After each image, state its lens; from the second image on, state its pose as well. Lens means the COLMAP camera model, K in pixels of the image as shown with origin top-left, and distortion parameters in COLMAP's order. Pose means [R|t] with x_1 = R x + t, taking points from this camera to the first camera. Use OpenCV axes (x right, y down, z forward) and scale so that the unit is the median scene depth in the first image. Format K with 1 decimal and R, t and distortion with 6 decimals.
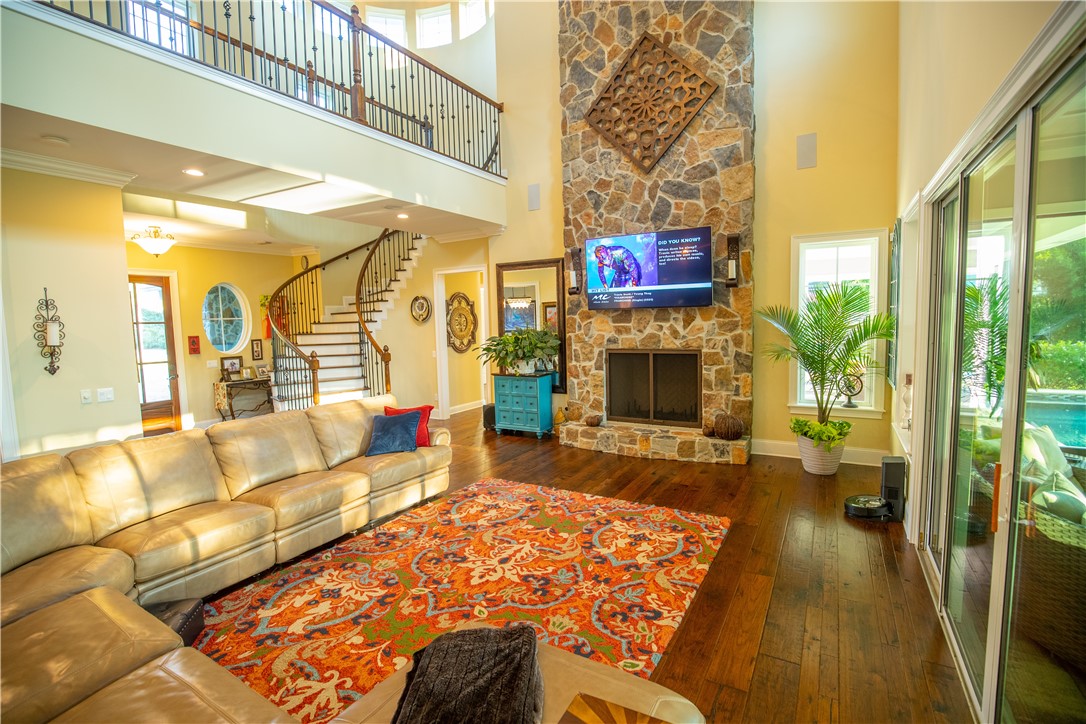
lens RADIAL K [[499.7, 0, 543.8], [0, 499.7, 358.4], [0, 0, 1]] dist [-0.026537, -0.000123]
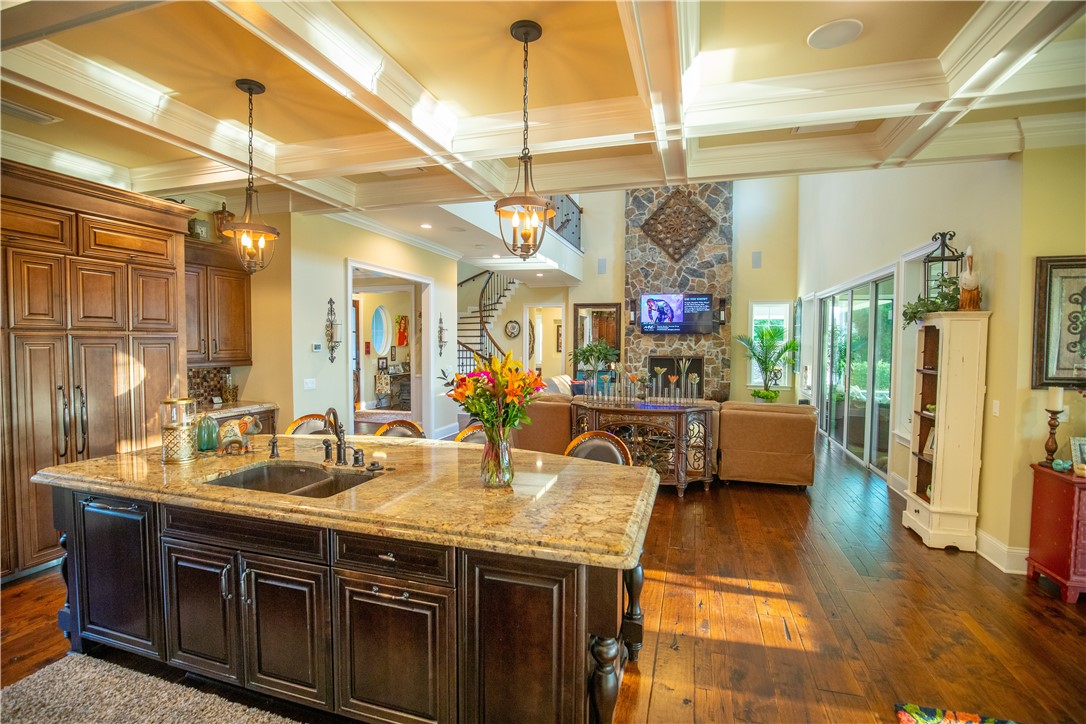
lens RADIAL K [[499.7, 0, 542.9], [0, 499.7, 363.3], [0, 0, 1]] dist [-0.026537, -0.000123]
pose [[0.973458, 0.020348, 0.227957, -0.701047], [-0.011656, 0.999155, -0.039414, 0.088864], [-0.228567, 0.035711, 0.972873, -0.696009]]
